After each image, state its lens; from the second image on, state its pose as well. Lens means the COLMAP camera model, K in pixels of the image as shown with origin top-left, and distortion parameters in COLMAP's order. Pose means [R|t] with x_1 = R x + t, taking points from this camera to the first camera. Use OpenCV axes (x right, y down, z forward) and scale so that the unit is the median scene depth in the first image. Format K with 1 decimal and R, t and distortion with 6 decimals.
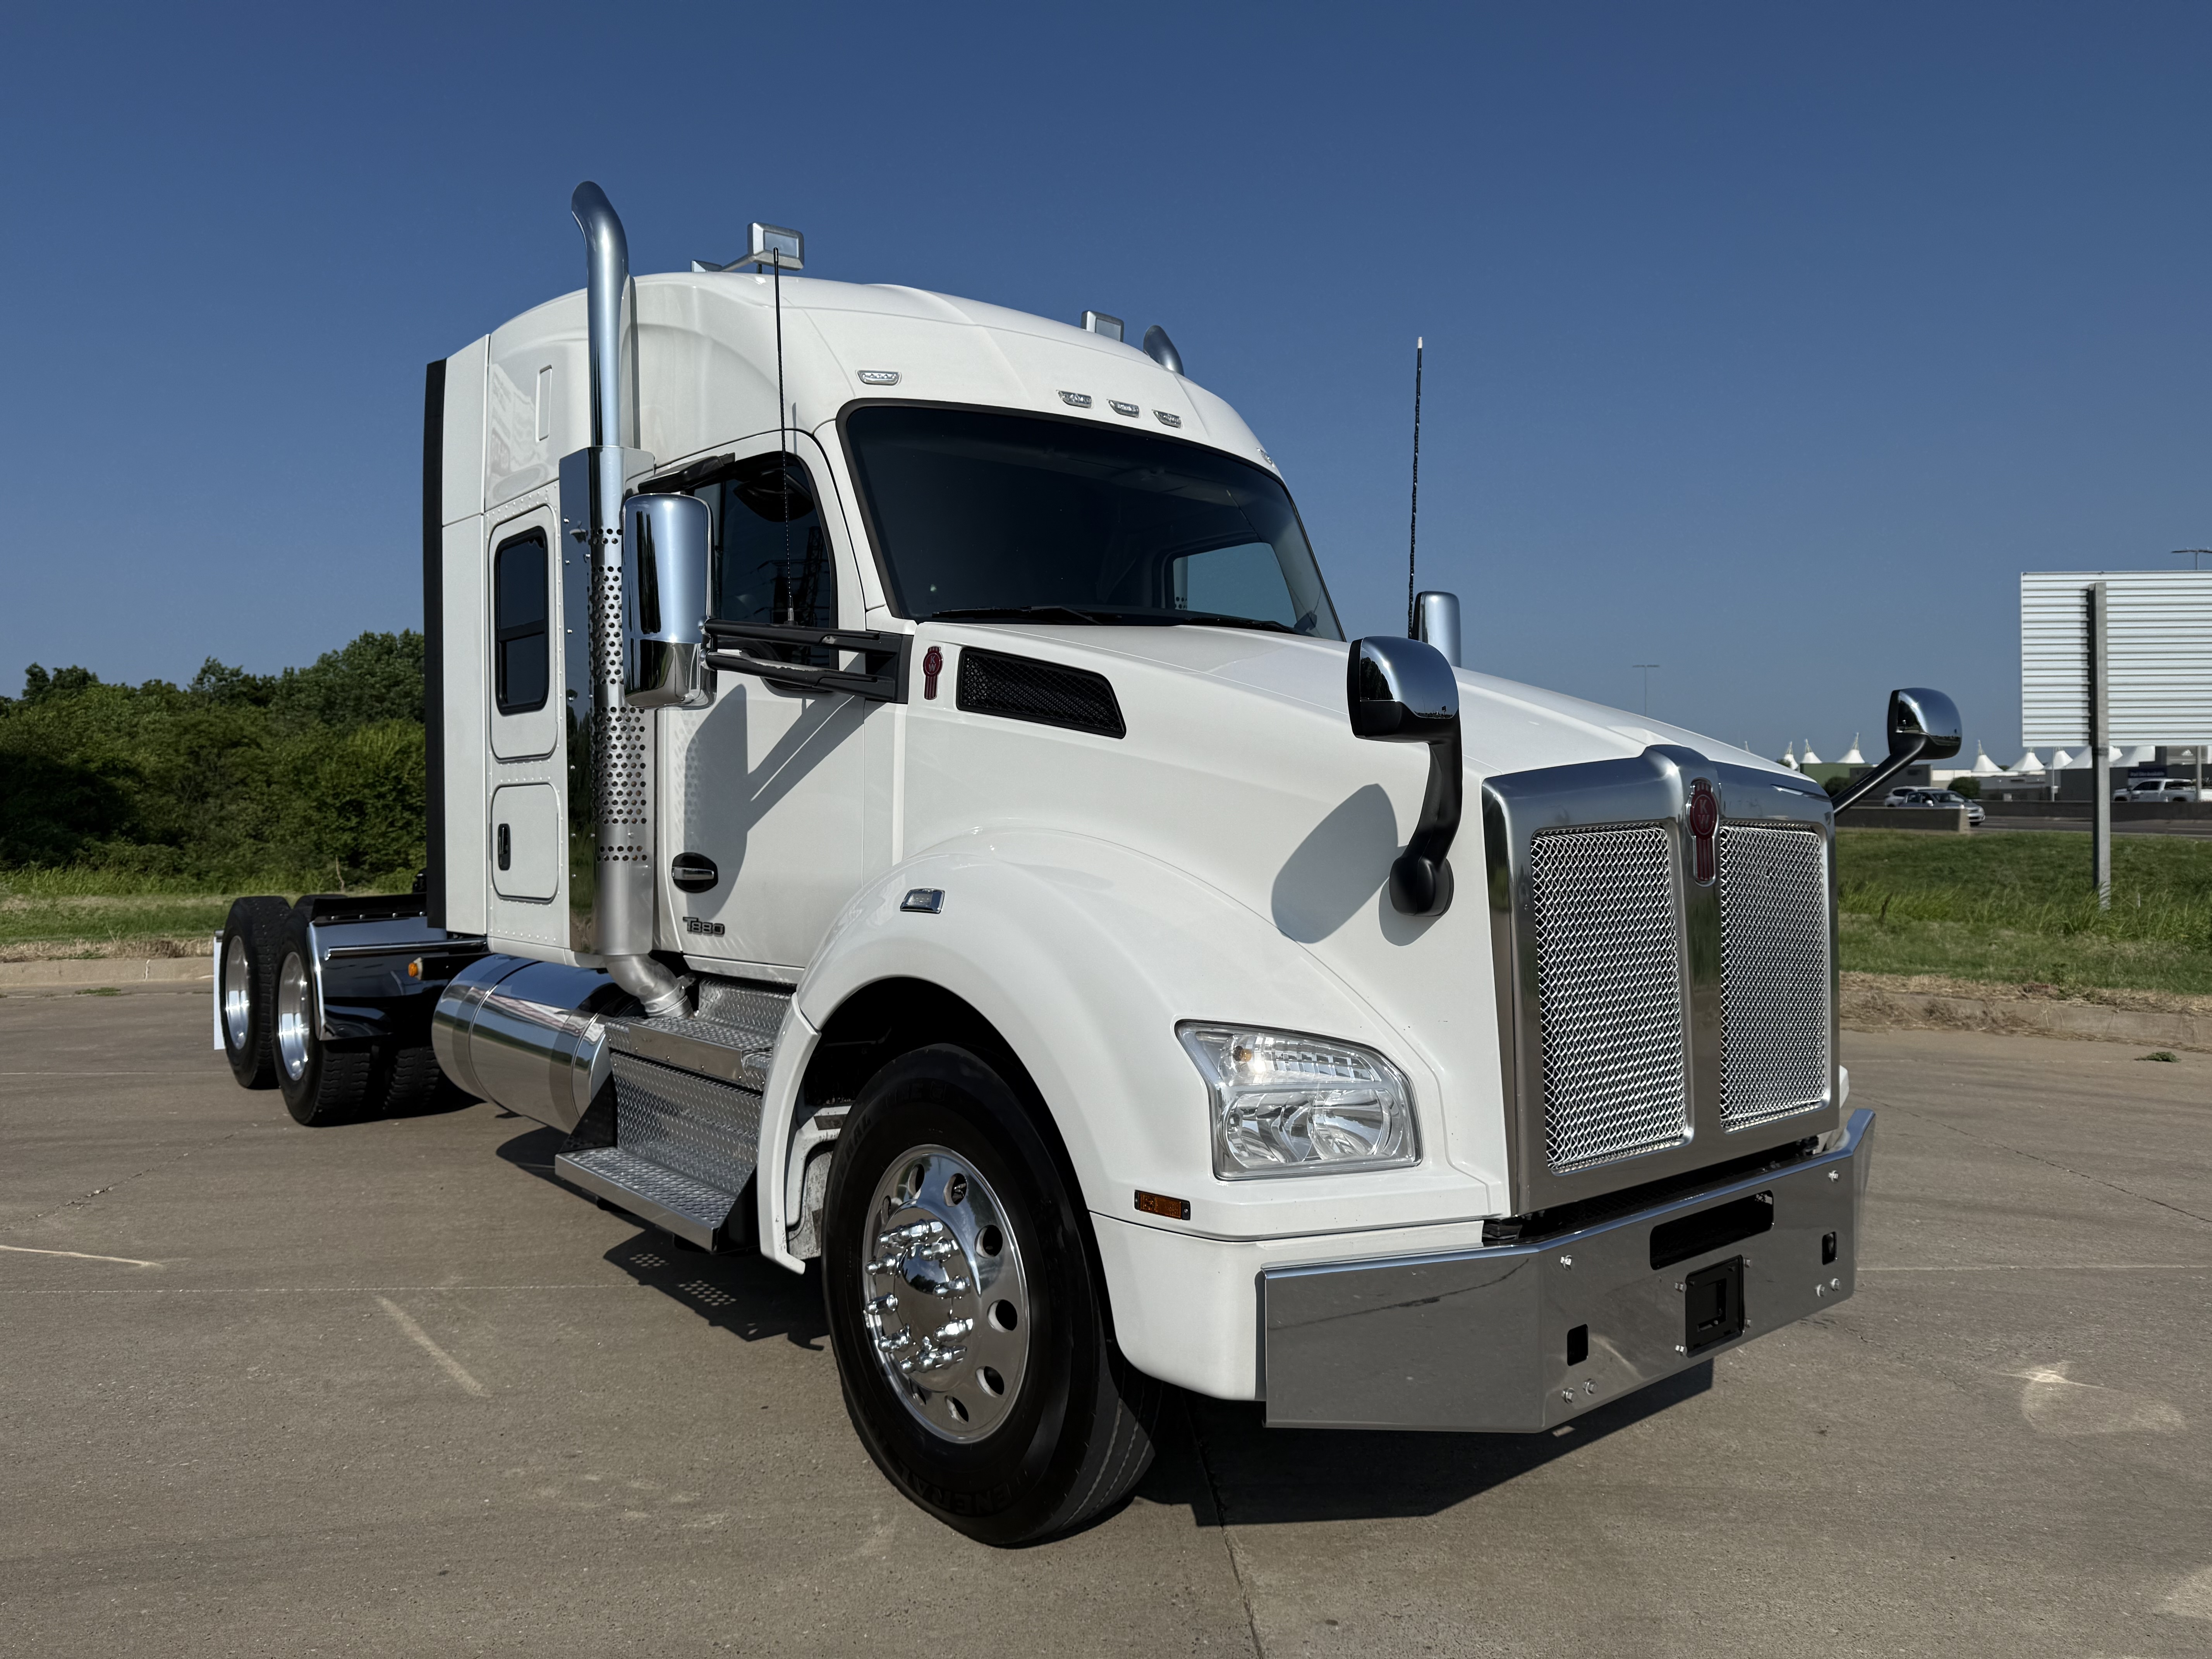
lens RADIAL K [[1545.6, 0, 1084.8], [0, 1545.6, 830.9], [0, 0, 1]] dist [-0.005931, -0.003388]
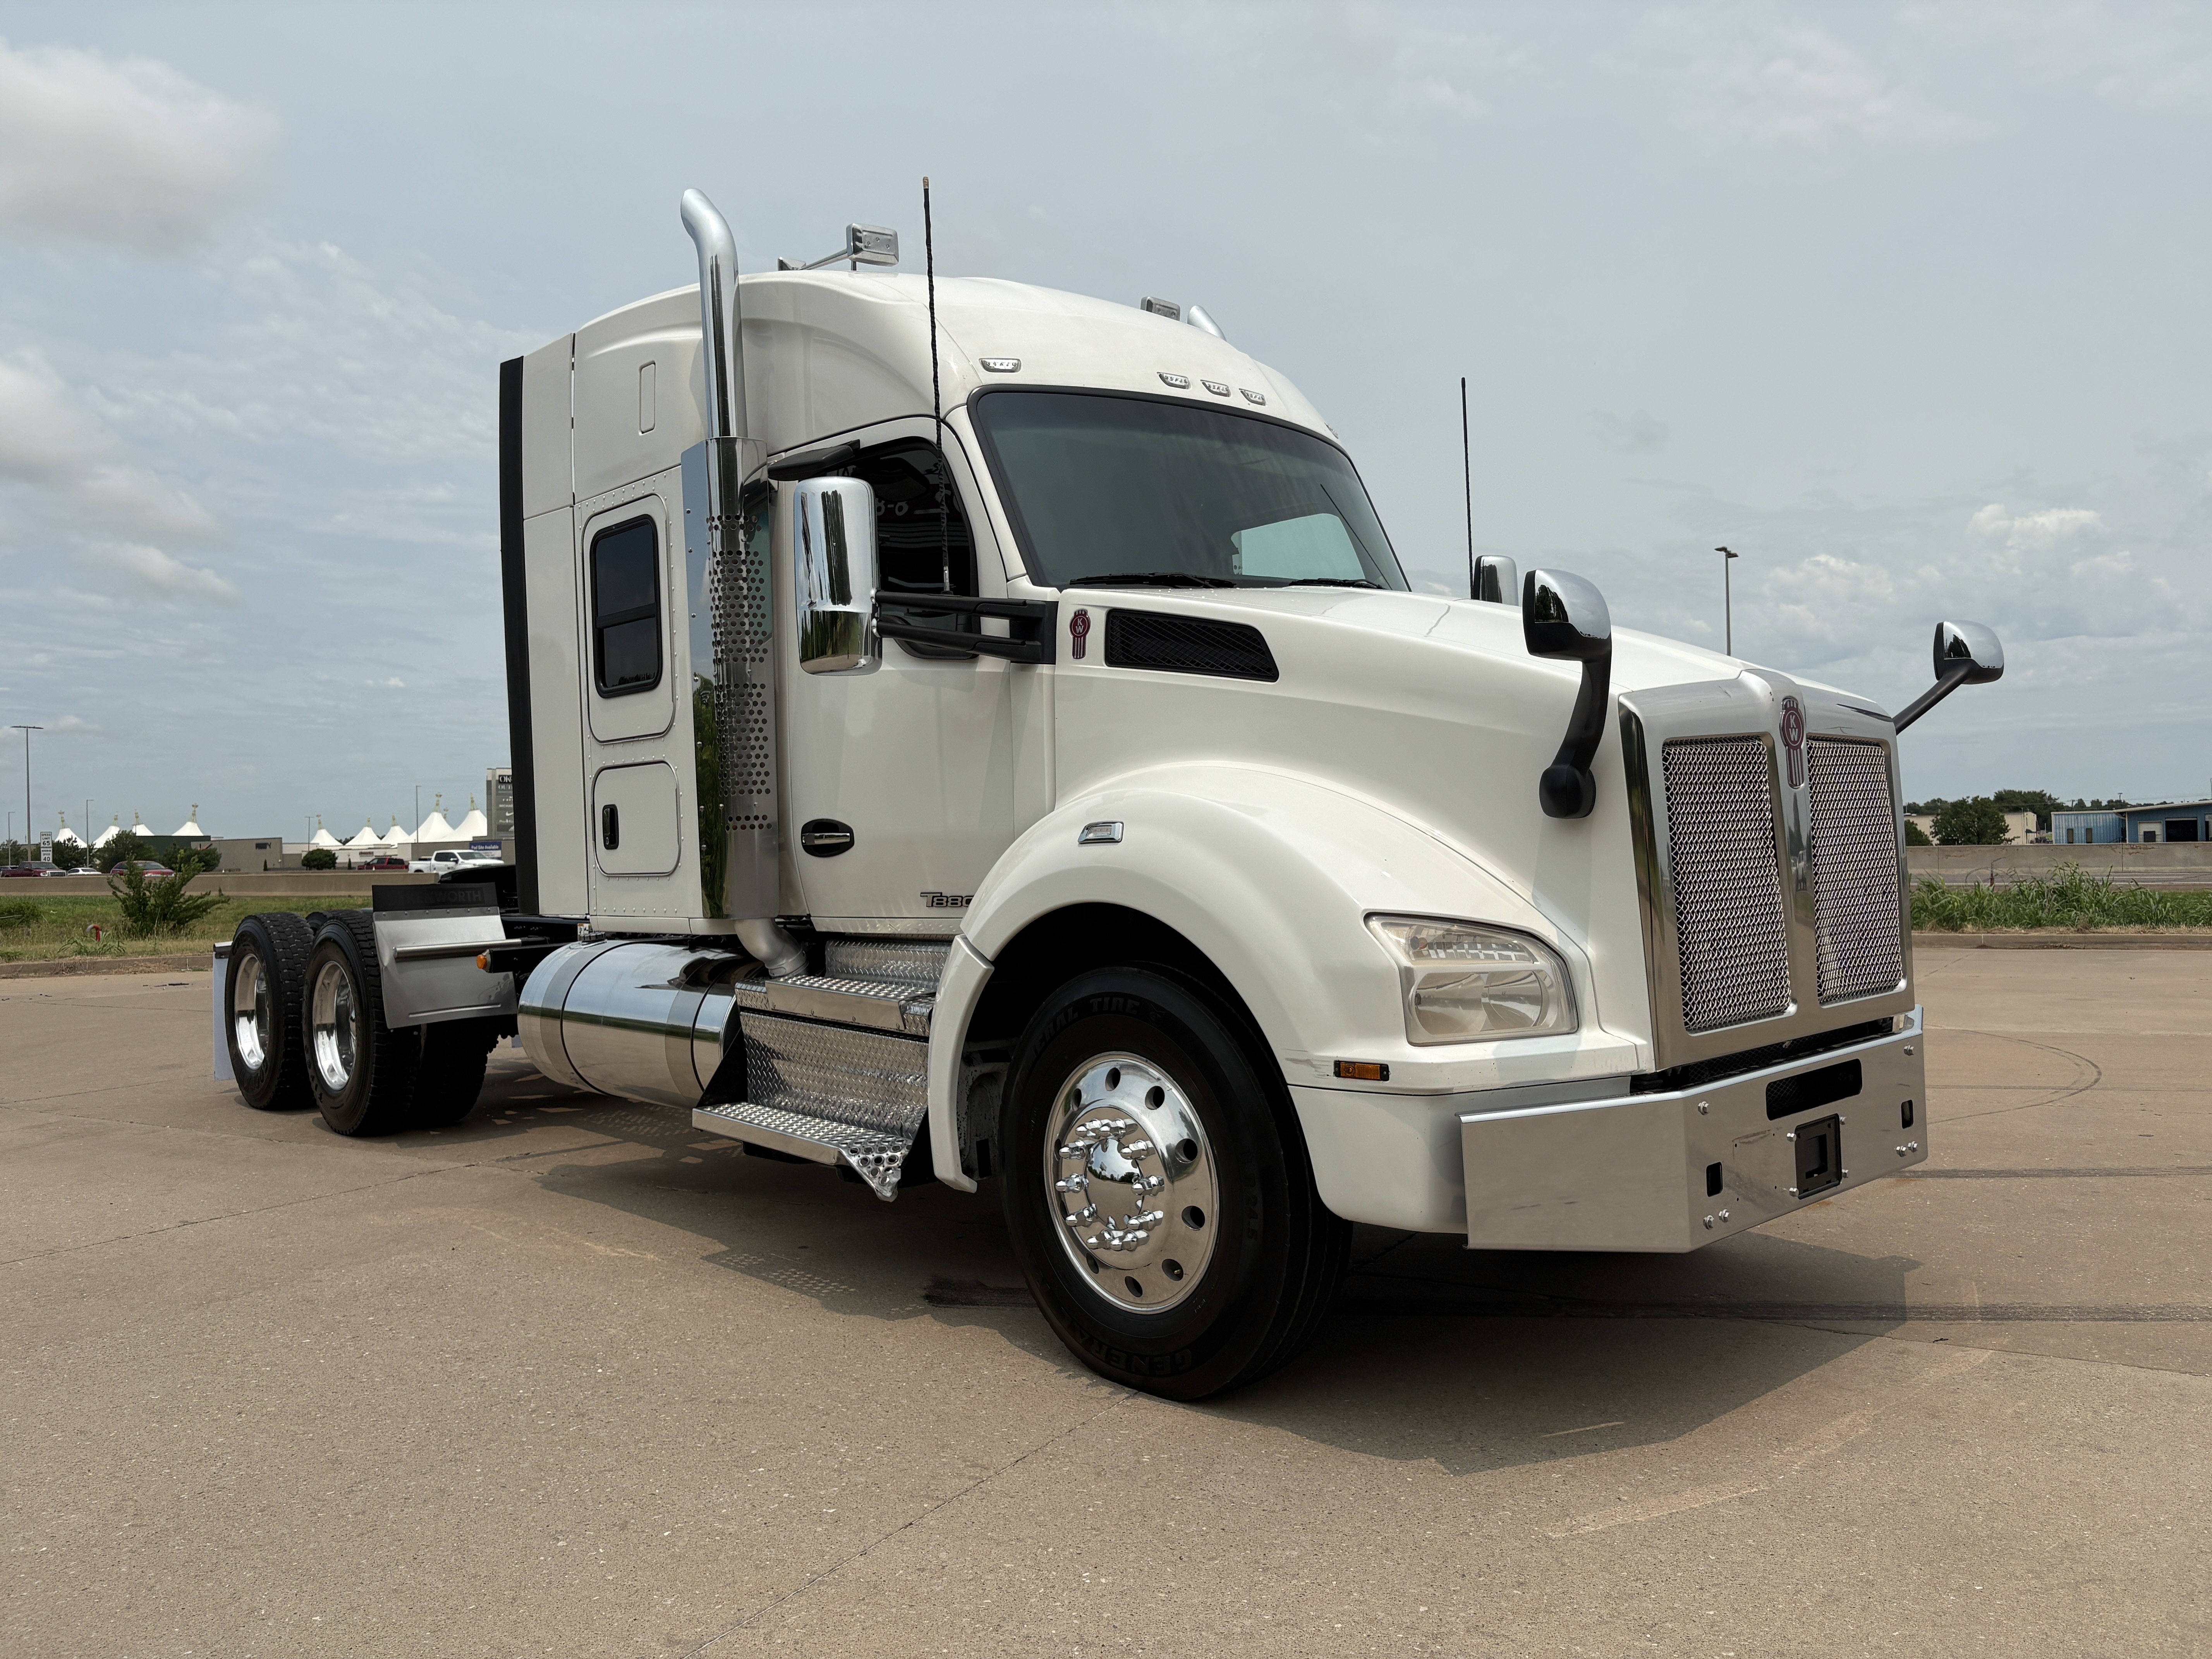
lens RADIAL K [[1670.3, 0, 1106.0], [0, 1670.3, 829.5], [0, 0, 1]] dist [-0.004755, -0.000869]
pose [[0.998145, -0.038038, 0.047537, -0.141755], [0.038422, 0.999236, -0.007186, 0.044873], [-0.047228, 0.008999, 0.998844, -0.179853]]
